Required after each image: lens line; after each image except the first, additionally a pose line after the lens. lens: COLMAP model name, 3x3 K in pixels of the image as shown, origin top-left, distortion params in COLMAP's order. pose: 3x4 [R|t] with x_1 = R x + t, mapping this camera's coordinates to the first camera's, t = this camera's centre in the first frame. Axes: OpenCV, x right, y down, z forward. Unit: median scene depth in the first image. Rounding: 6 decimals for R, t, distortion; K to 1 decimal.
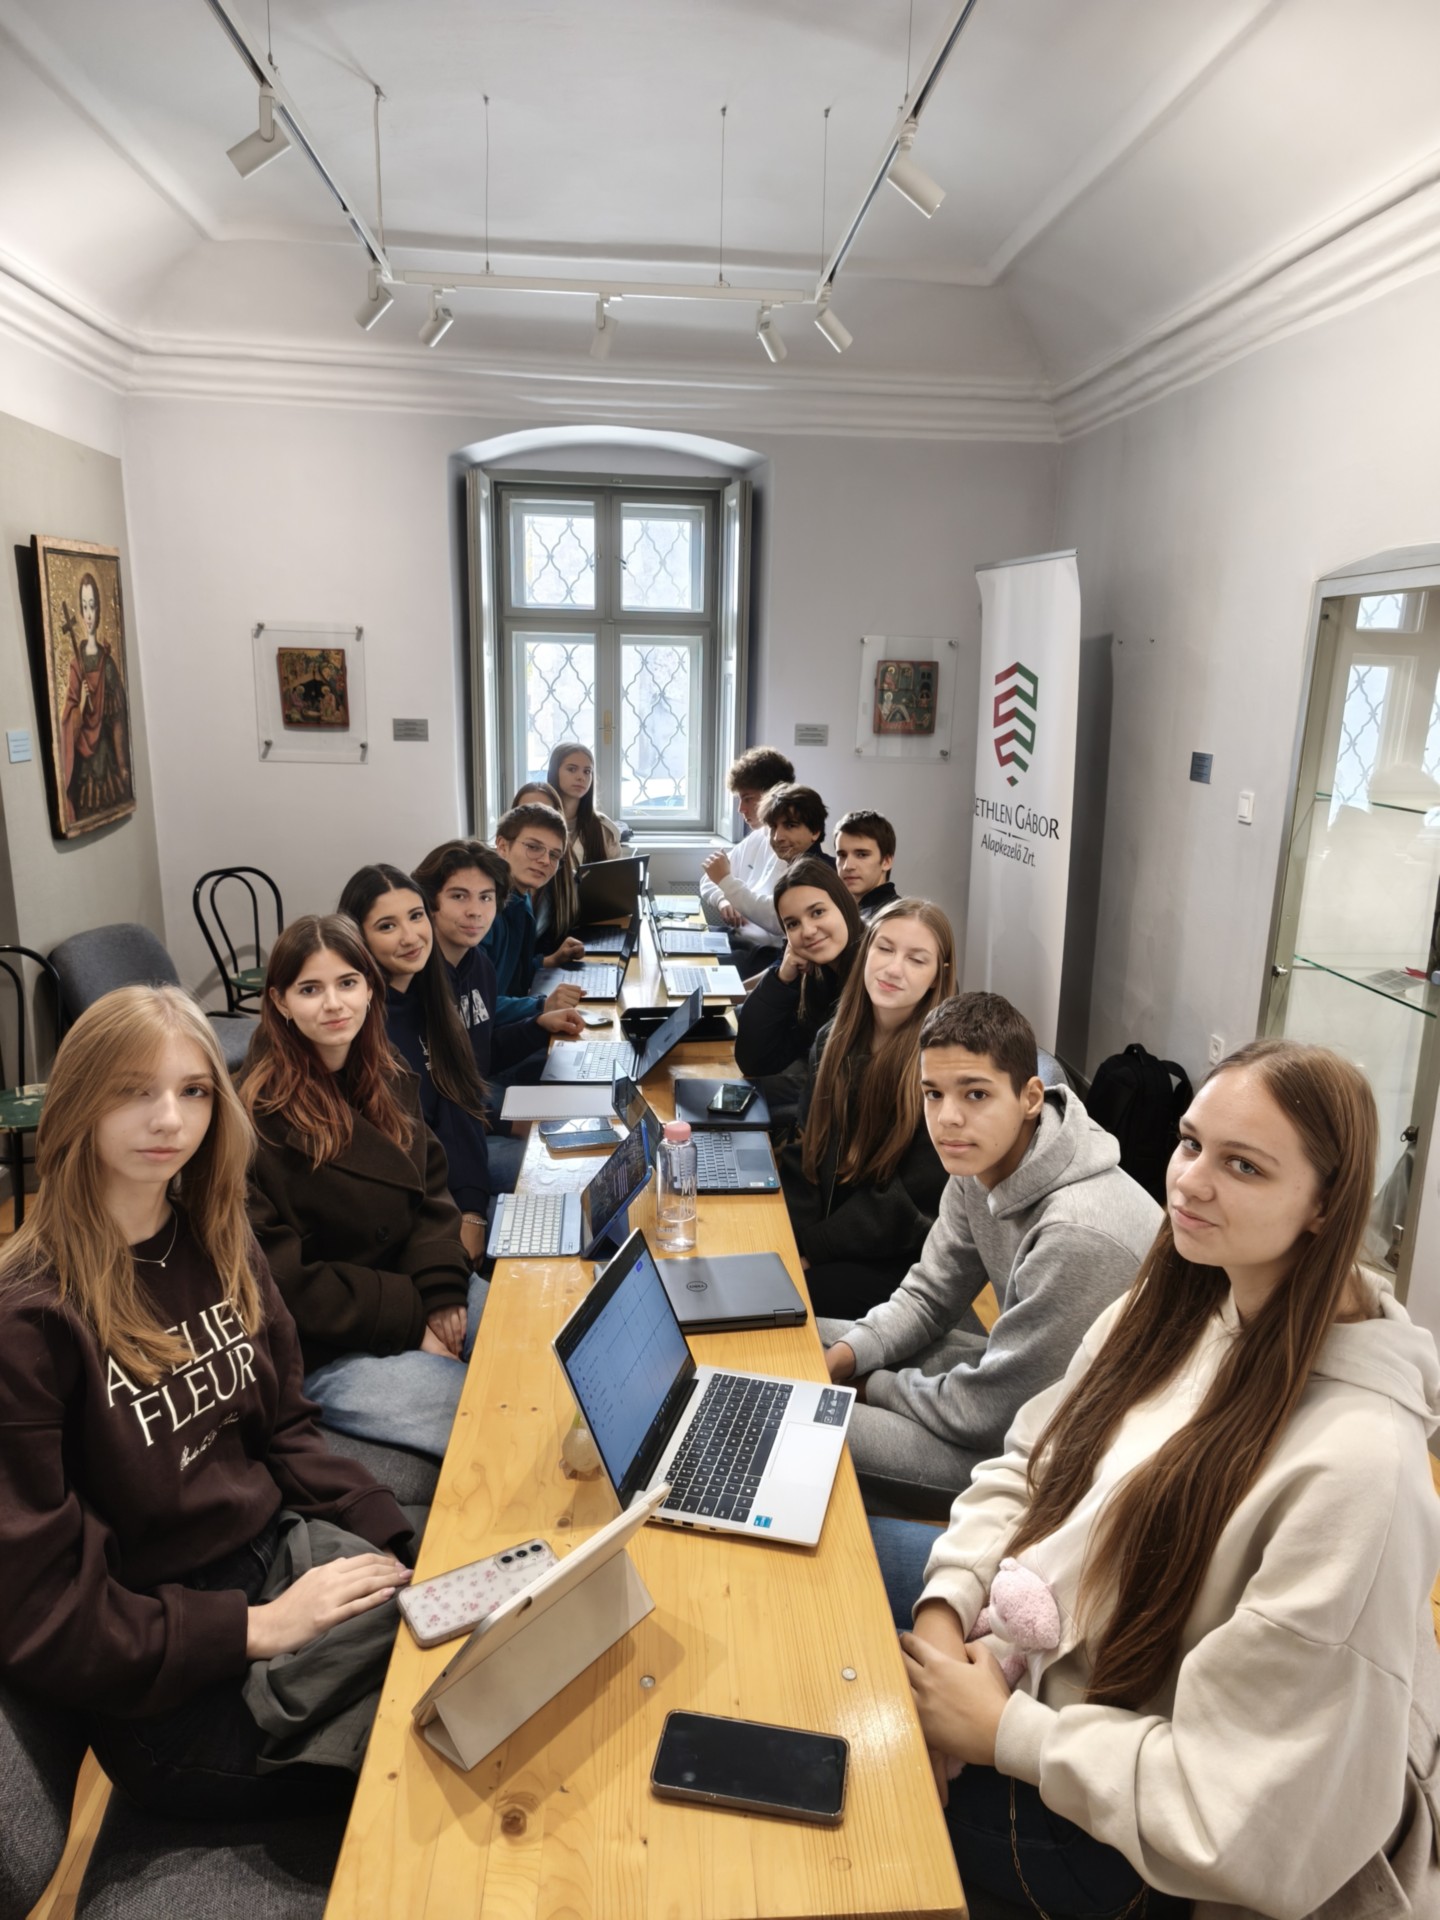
lens RADIAL K [[1259.5, 0, 717.2], [0, 1259.5, 961.9], [0, 0, 1]] dist [-0.002388, -0.000235]
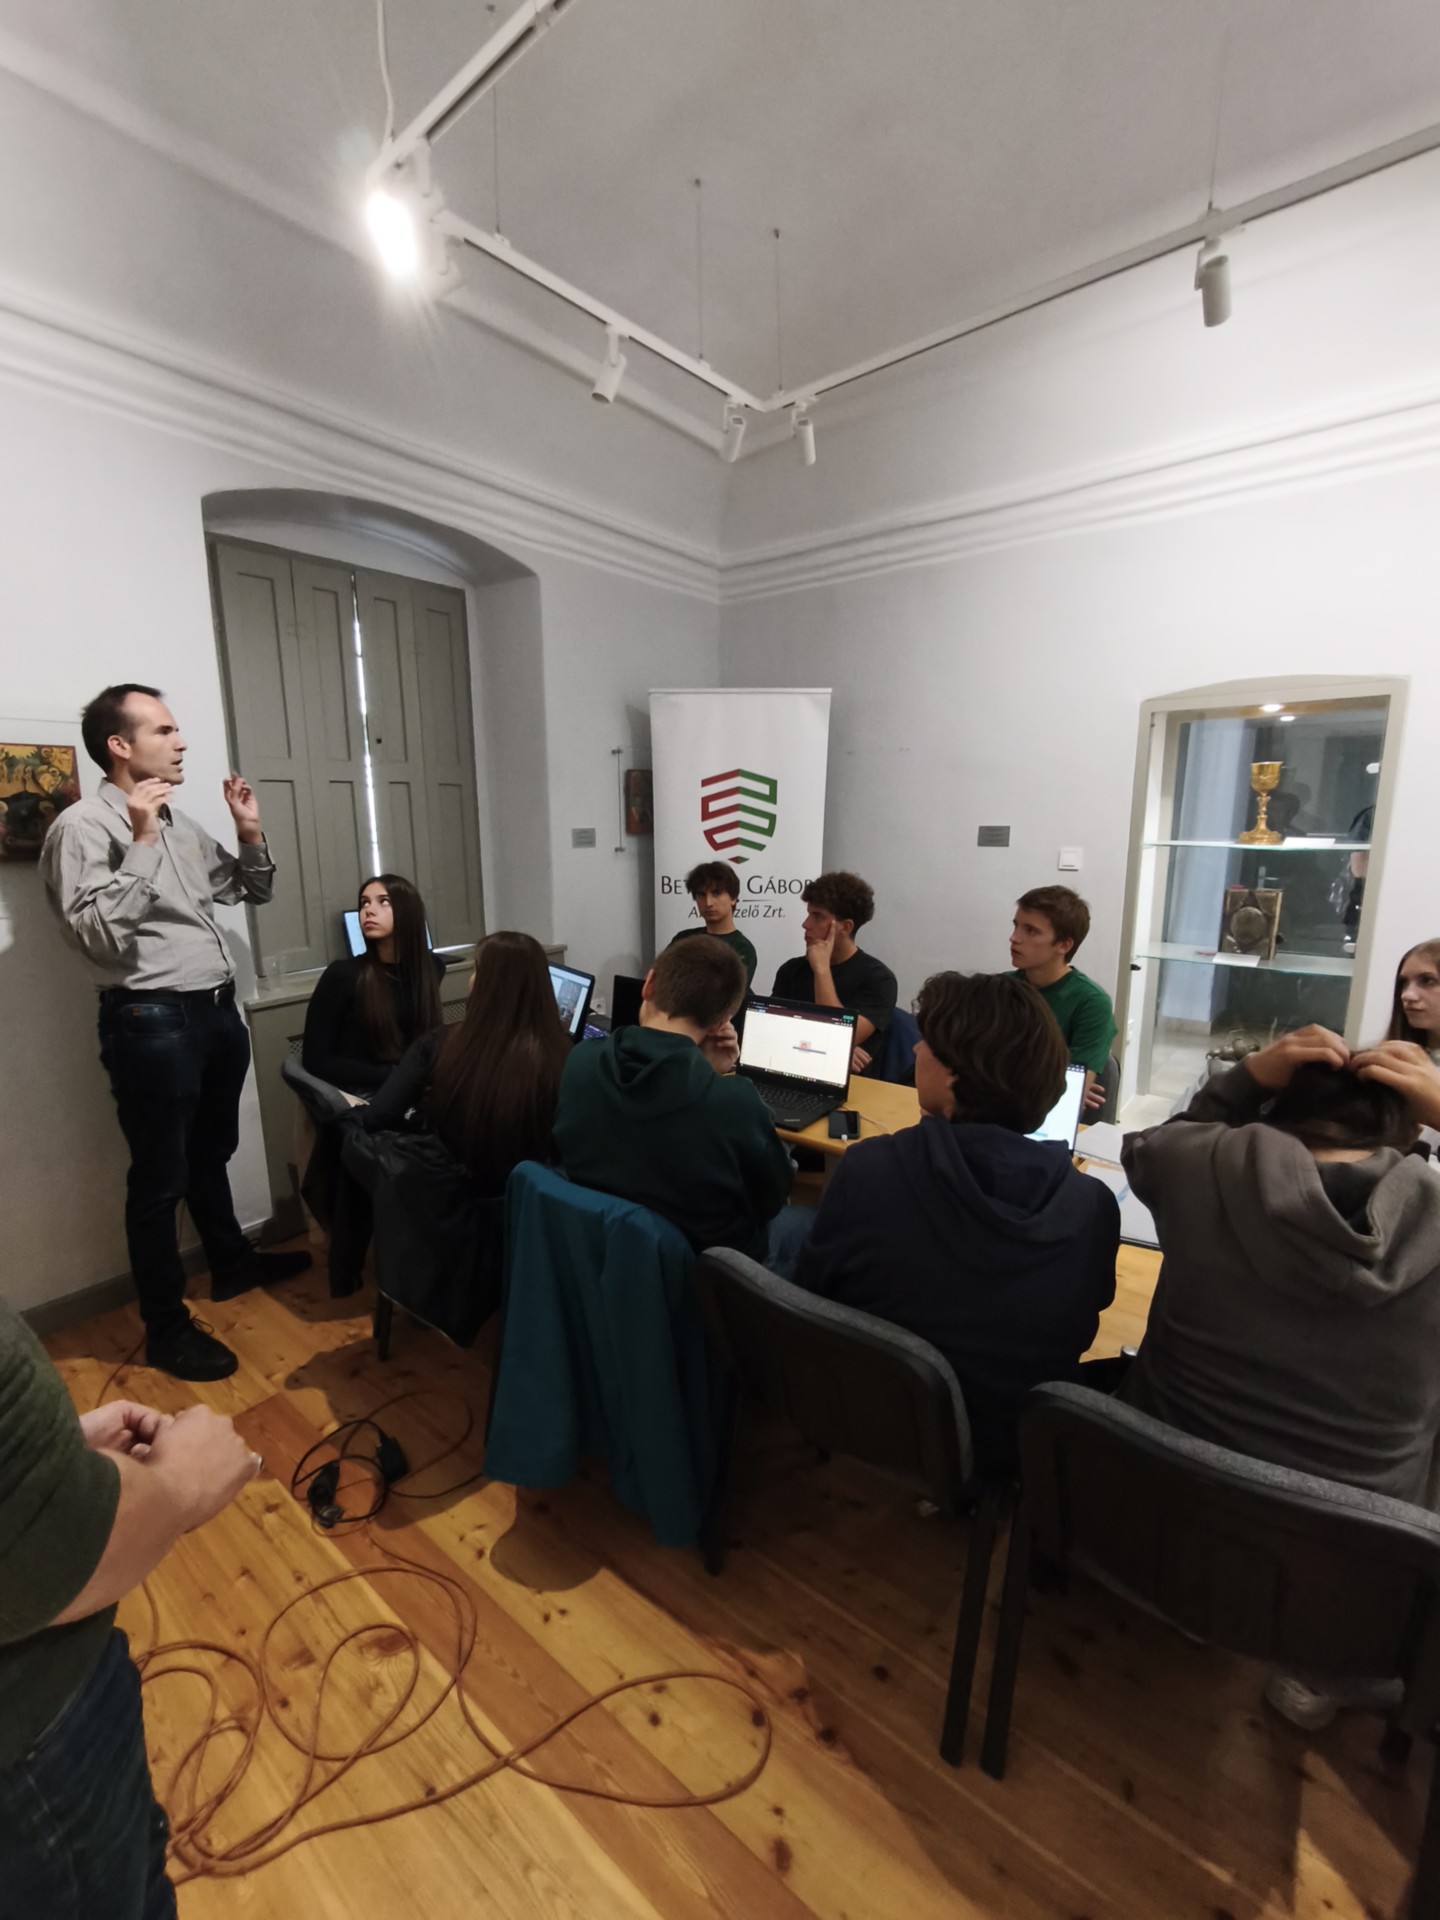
lens RADIAL K [[820.4, 0, 724.8], [0, 820.4, 959.4], [0, 0, 1]] dist [0.001830, 0.000061]
pose [[0.671883, -0.163624, 0.722357, -0.404000], [0.189691, 0.980779, 0.045723, -0.085530], [-0.715954, 0.106304, 0.690007, 0.441550]]
